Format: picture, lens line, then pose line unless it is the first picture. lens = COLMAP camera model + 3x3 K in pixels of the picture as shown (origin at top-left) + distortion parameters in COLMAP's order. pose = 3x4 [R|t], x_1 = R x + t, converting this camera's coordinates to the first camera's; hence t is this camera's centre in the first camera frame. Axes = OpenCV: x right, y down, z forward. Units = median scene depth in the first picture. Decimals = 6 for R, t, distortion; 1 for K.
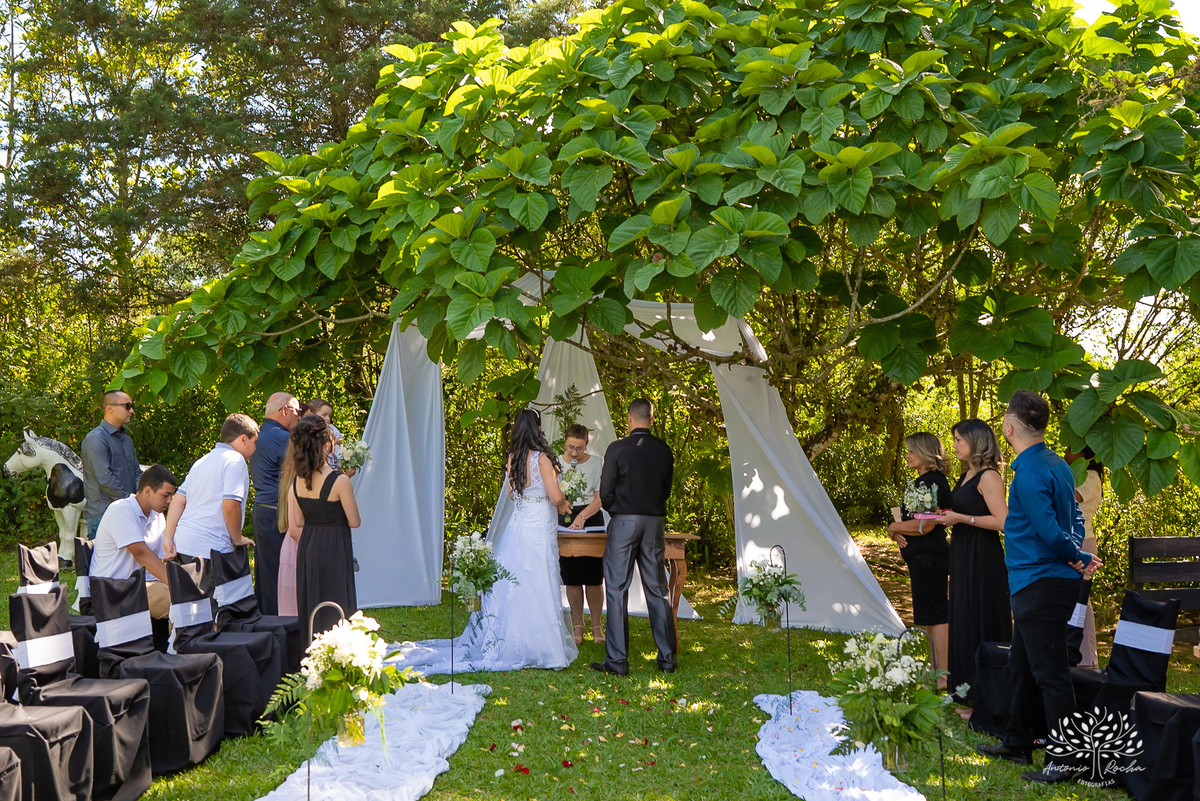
lens RADIAL K [[1208.4, 0, 600.0], [0, 1208.4, 400.5], [0, 0, 1]] dist [-0.015307, -0.013171]
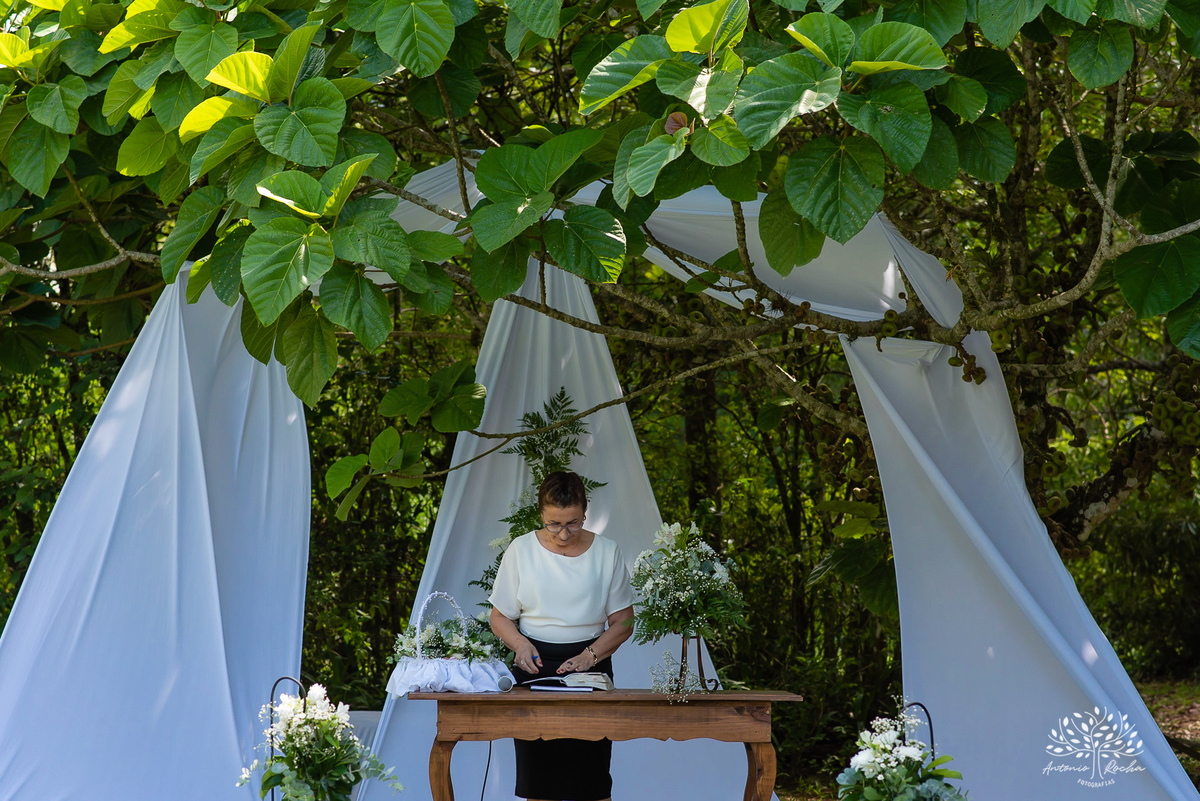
lens RADIAL K [[2961.0, 0, 600.0], [0, 2961.0, 400.5], [0, 0, 1]] dist [0.030371, -0.361276]
pose [[0.997678, -0.029803, -0.061234, 0.071929], [0.028794, 0.999436, -0.017296, 0.011927], [0.061715, 0.015493, 0.997974, -0.169770]]
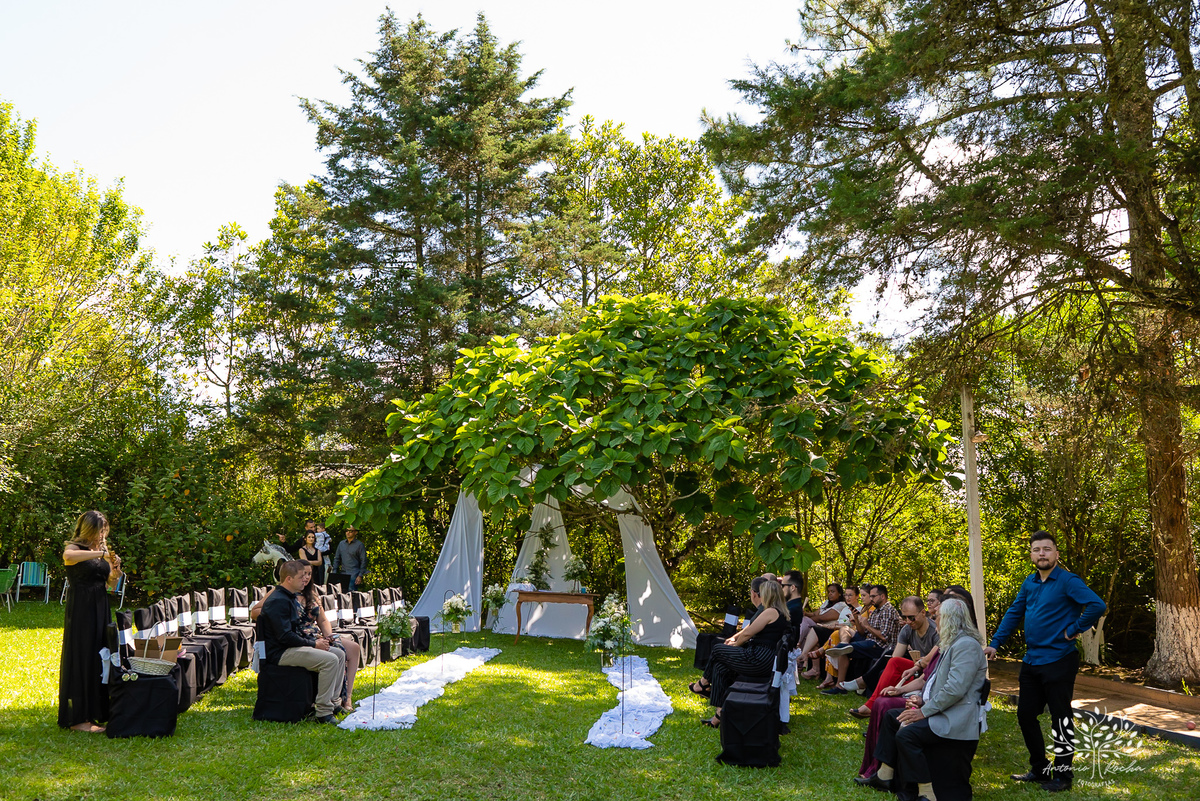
lens RADIAL K [[1208.4, 0, 600.0], [0, 1208.4, 400.5], [0, 0, 1]] dist [-0.015307, -0.013171]
pose [[0.999535, 0.017406, -0.025033, 0.120181], [-0.019872, 0.994599, -0.101877, -0.013012], [0.023125, 0.102327, 0.994482, -1.105204]]
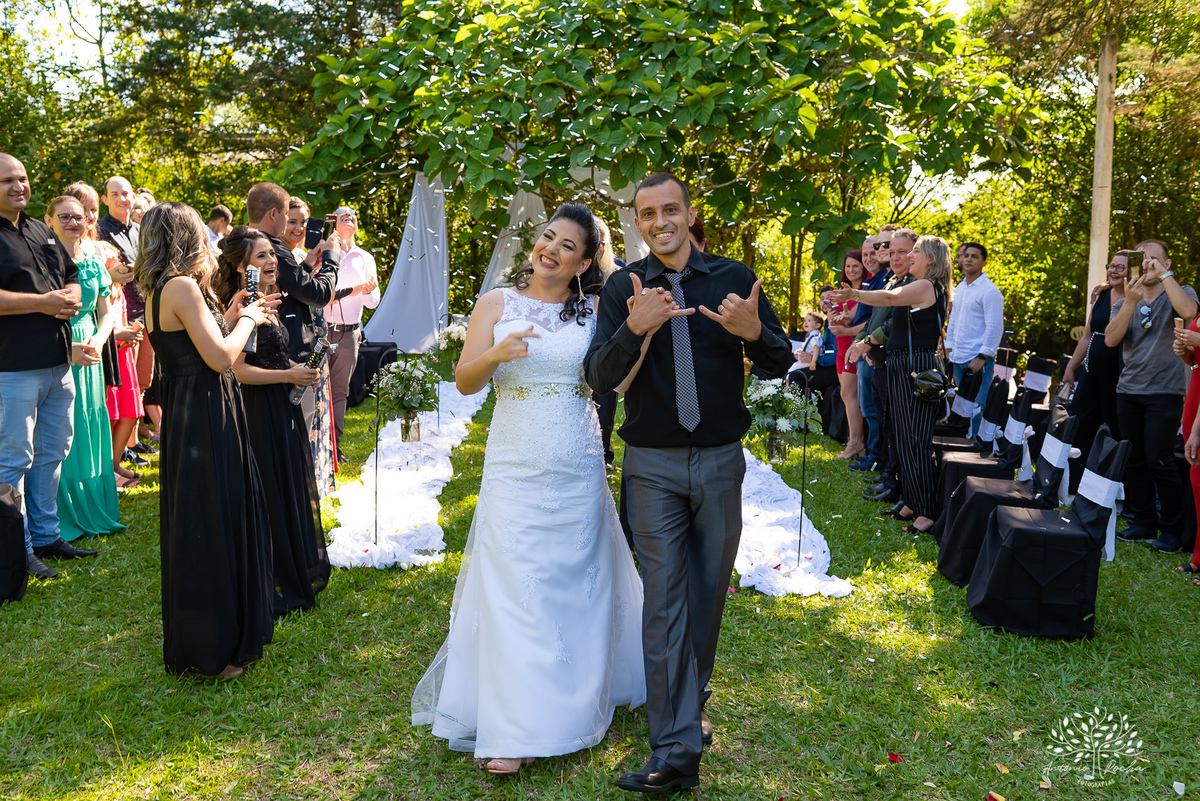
lens RADIAL K [[1164.5, 0, 542.8], [0, 1164.5, 399.1], [0, 0, 1]] dist [-0.007746, 0.014328]
pose [[0.999313, 0.022621, 0.029359, -0.048406], [-0.026731, 0.988606, 0.148133, -0.005487], [-0.025673, -0.148816, 0.988532, -0.578419]]
